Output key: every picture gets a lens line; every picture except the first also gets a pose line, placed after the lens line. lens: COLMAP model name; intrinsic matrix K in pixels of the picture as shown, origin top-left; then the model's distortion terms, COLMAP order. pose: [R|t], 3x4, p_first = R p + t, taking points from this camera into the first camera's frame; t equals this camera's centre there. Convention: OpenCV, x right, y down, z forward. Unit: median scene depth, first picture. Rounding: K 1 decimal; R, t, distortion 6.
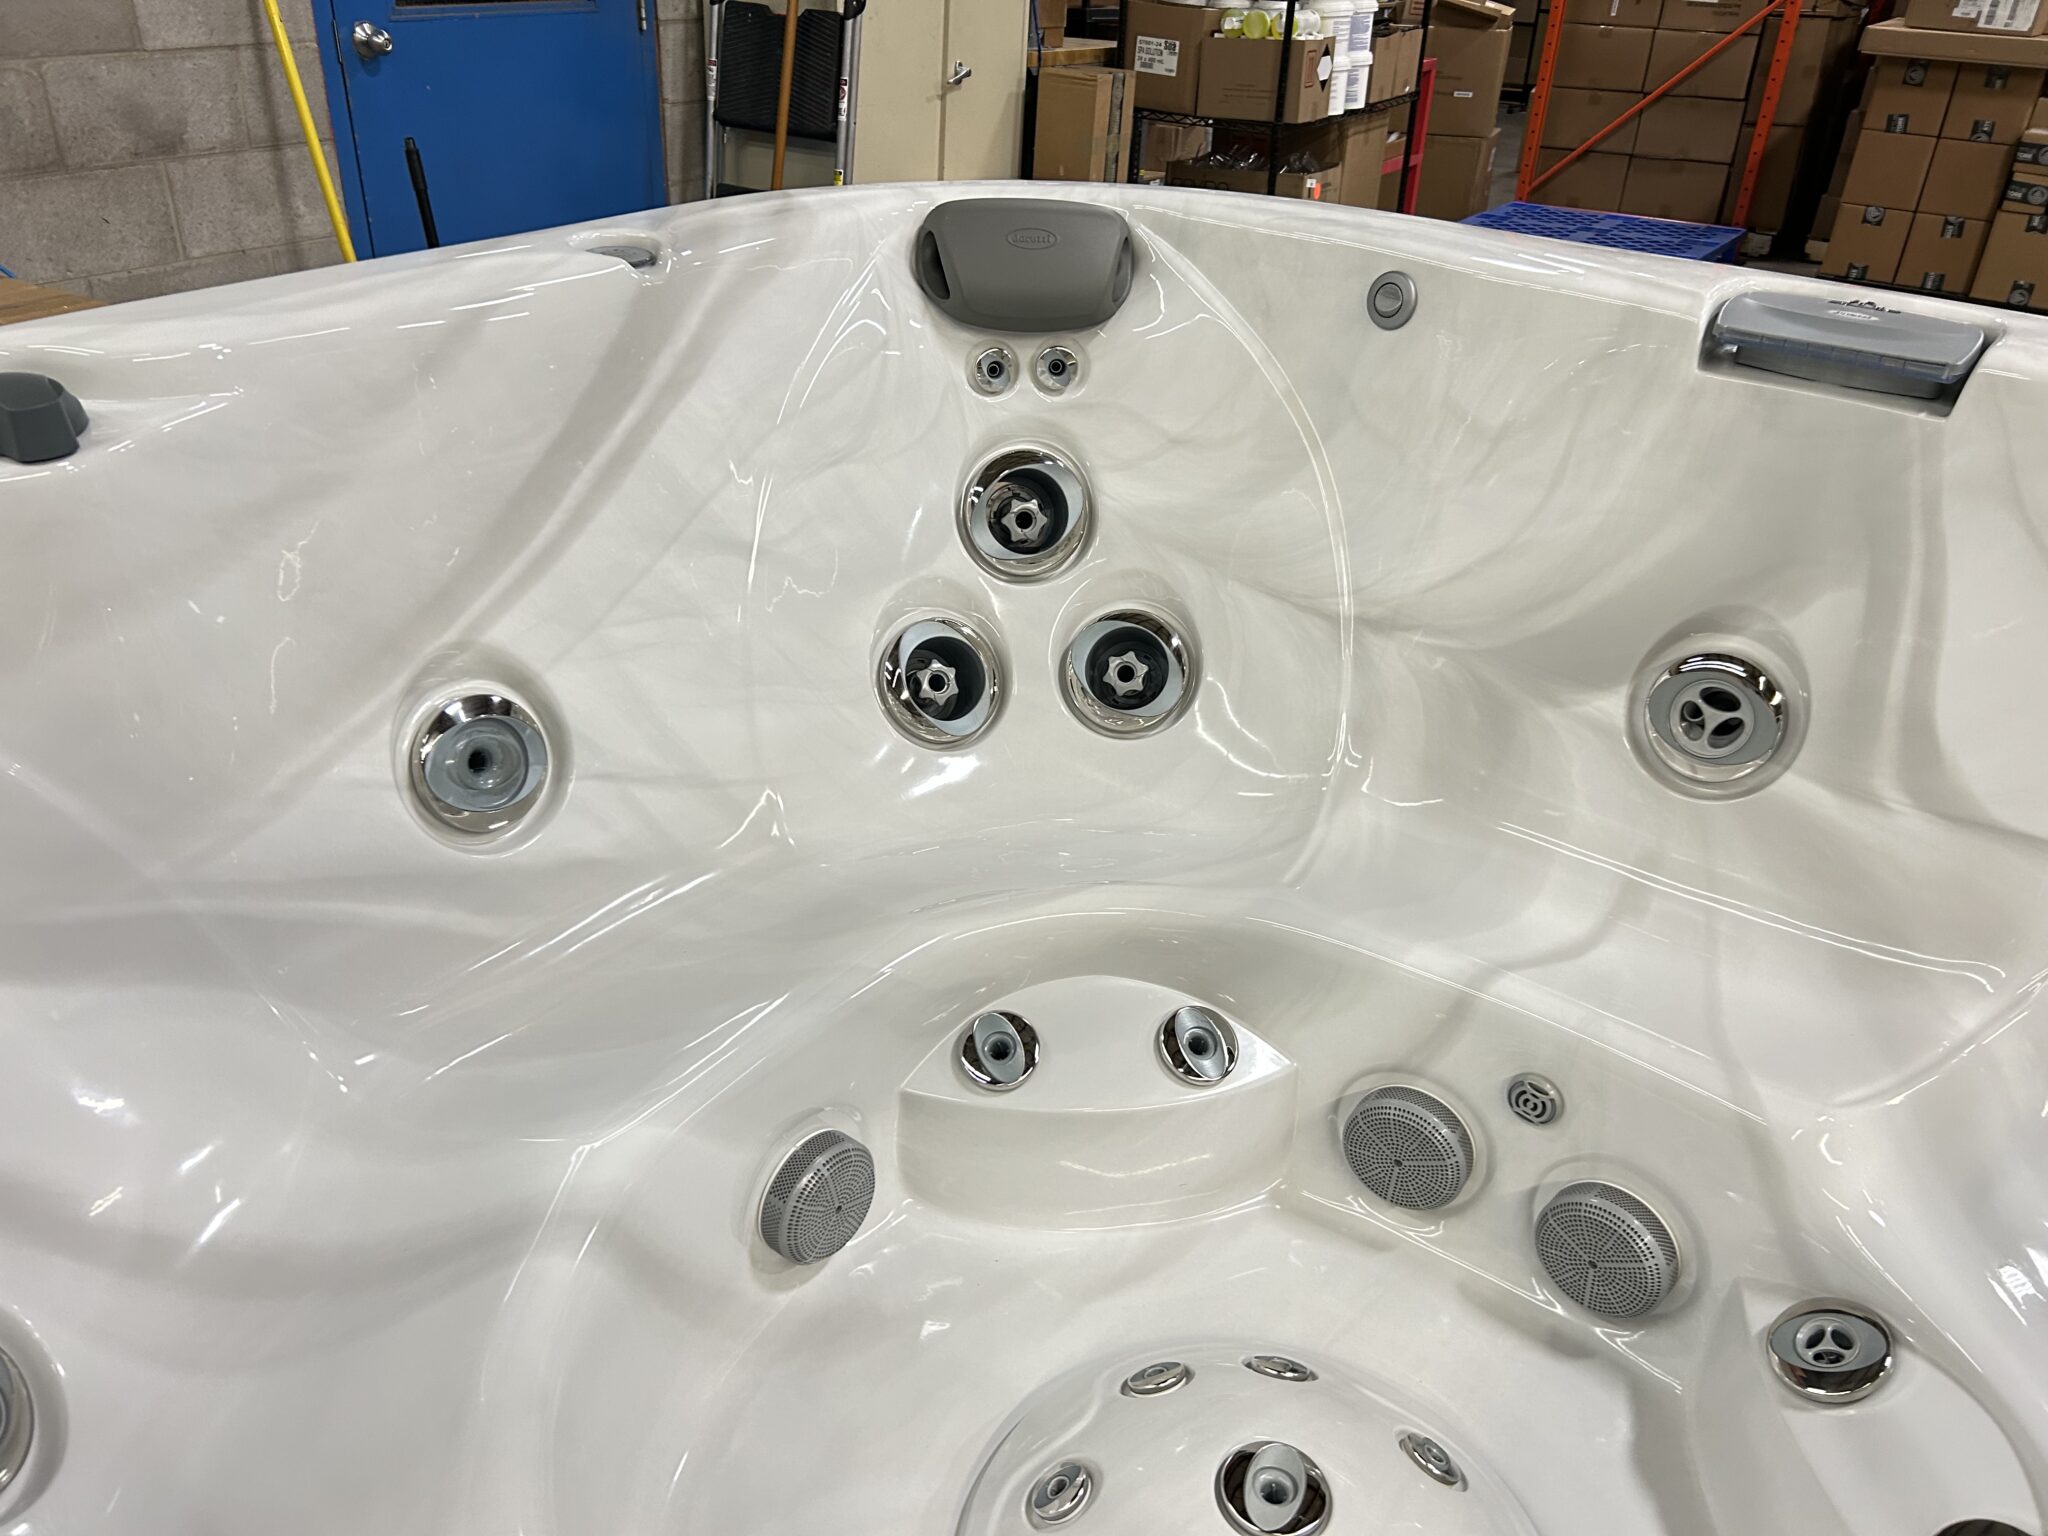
lens RADIAL K [[1640.4, 0, 1026.4], [0, 1640.4, 804.9], [0, 0, 1]] dist [0.043453, -0.035514]
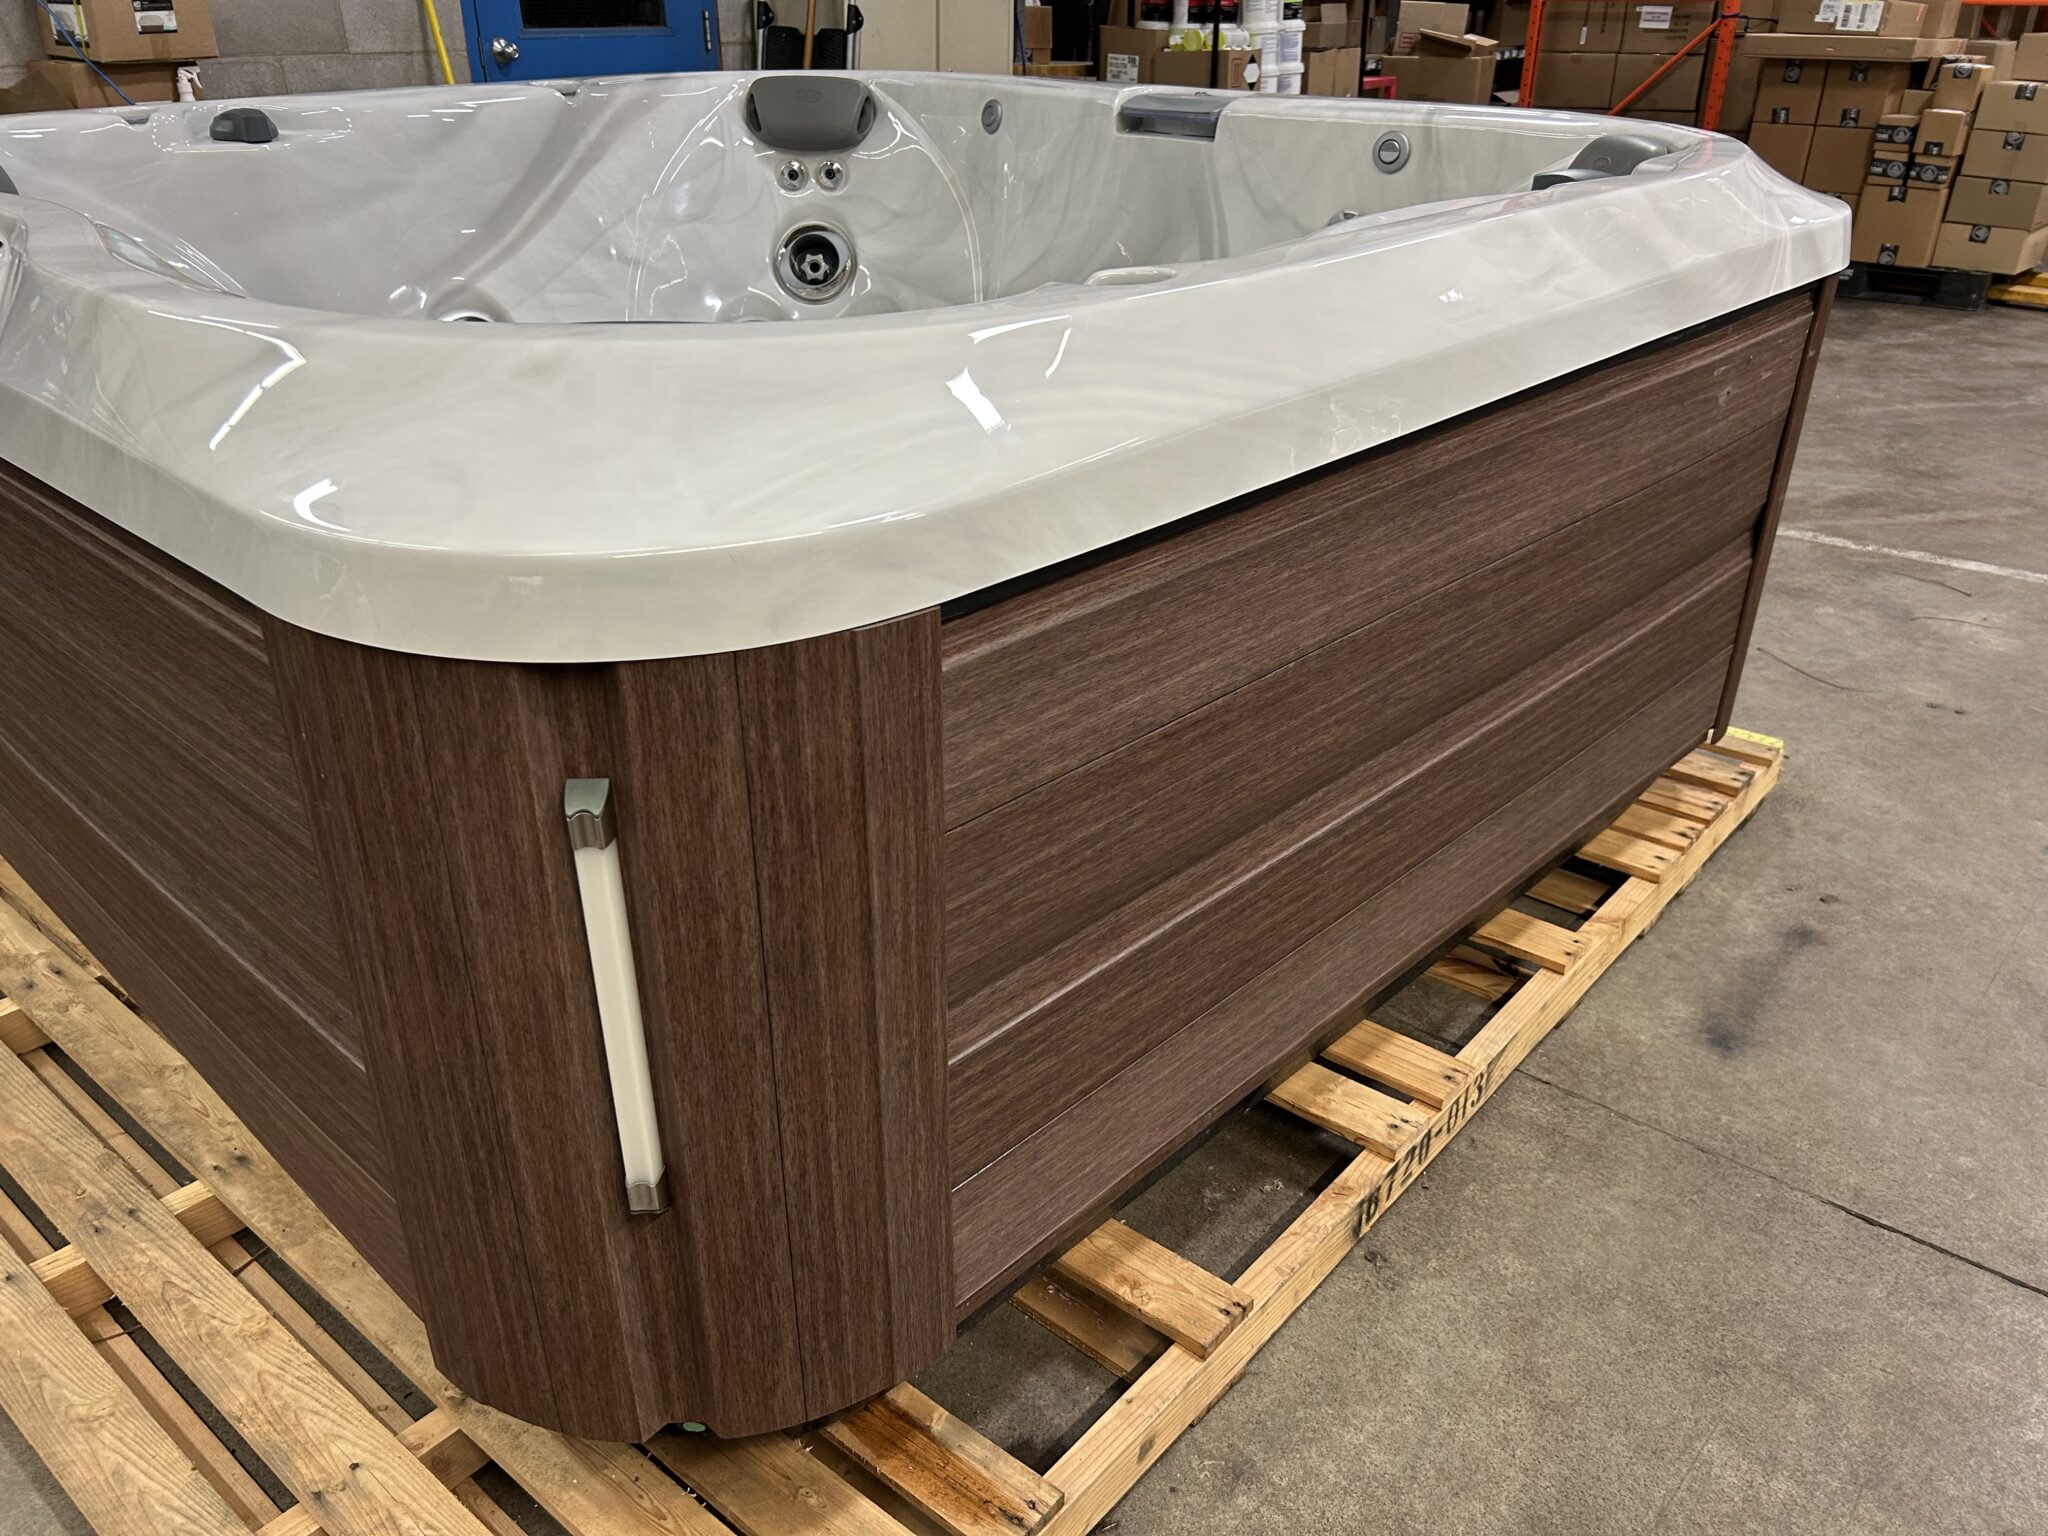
lens RADIAL K [[1536.6, 0, 1024.0], [0, 1536.6, 768.0], [0, 0, 1]] dist [0.026855, -0.001095]
pose [[0.995462, 0.011631, -0.094441, 0.209816], [-0.014892, 0.999314, -0.033898, 0.223182], [0.093982, 0.035151, 0.994953, -0.307275]]
